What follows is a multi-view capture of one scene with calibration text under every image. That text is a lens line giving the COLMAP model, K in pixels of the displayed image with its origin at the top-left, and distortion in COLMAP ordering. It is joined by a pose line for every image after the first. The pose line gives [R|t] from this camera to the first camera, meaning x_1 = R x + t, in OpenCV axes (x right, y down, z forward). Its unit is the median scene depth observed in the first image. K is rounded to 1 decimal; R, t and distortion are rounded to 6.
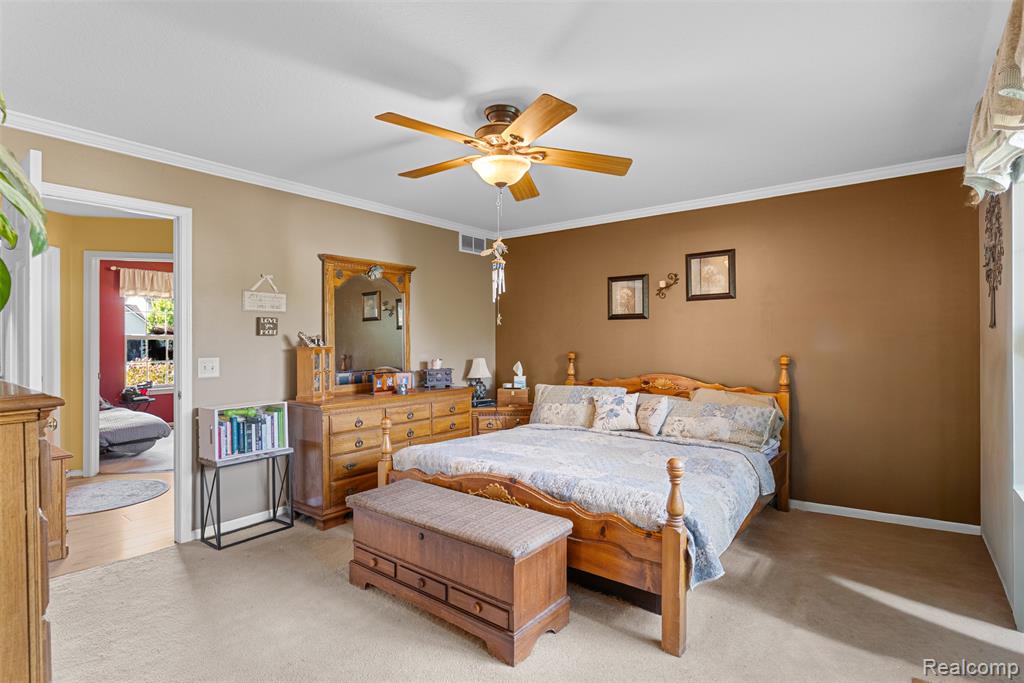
lens RADIAL K [[505.4, 0, 508.7], [0, 505.4, 341.7], [0, 0, 1]] dist [-0.004664, -0.000188]
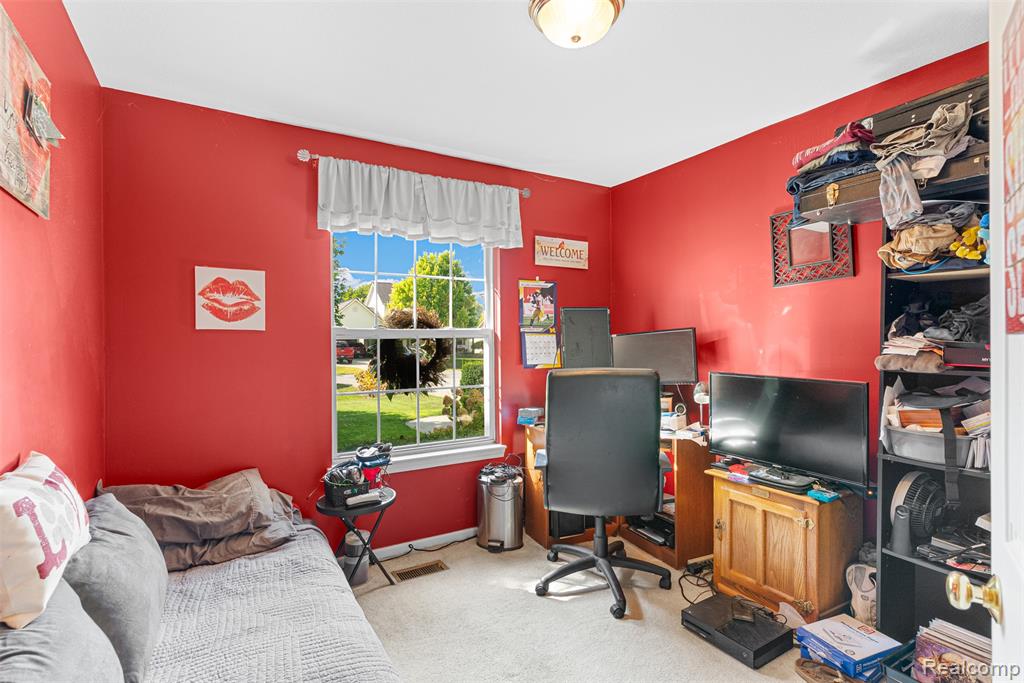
lens RADIAL K [[487.4, 0, 513.1], [0, 487.4, 340.0], [0, 0, 1]] dist [-0.001041, -0.000110]
pose [[0.934571, -0.001415, -0.355775, -0.499021], [0.004140, 0.999968, 0.006898, -0.006486], [0.355754, -0.007919, 0.934546, 0.704347]]
